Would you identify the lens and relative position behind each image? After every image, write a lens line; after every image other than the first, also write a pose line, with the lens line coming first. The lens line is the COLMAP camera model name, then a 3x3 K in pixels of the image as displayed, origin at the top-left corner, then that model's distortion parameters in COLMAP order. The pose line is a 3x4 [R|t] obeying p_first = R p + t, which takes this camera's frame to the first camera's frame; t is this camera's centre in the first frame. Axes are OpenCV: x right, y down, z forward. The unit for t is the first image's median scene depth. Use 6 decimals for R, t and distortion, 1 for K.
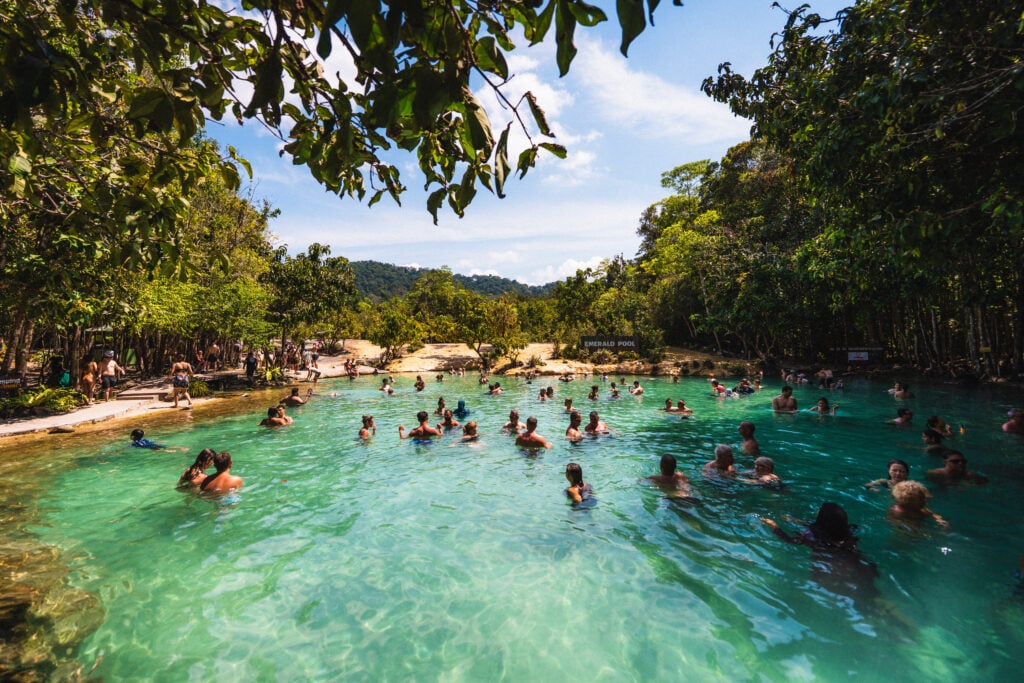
lens RADIAL K [[418.5, 0, 518.7], [0, 418.5, 336.6], [0, 0, 1]] dist [-0.000130, 0.000006]
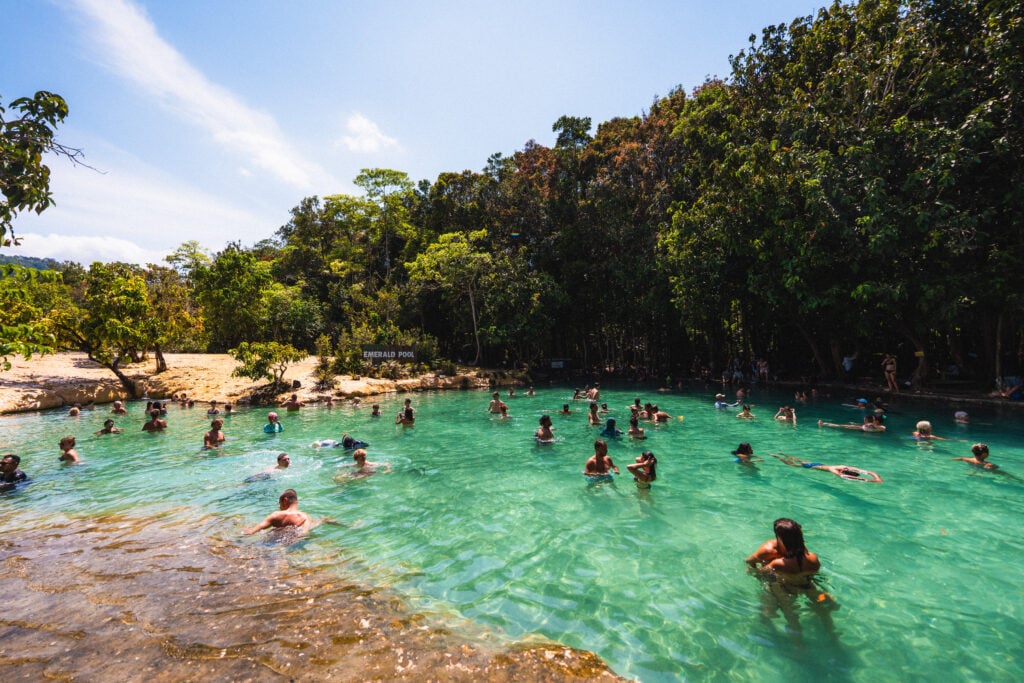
lens RADIAL K [[418.5, 0, 518.7], [0, 418.5, 336.6], [0, 0, 1]] dist [-0.000130, 0.000006]
pose [[0.516730, 0.045480, 0.854939, -0.357518], [-0.011561, 0.998868, -0.046149, 0.017437], [-0.856070, 0.013962, 0.516671, 0.363780]]
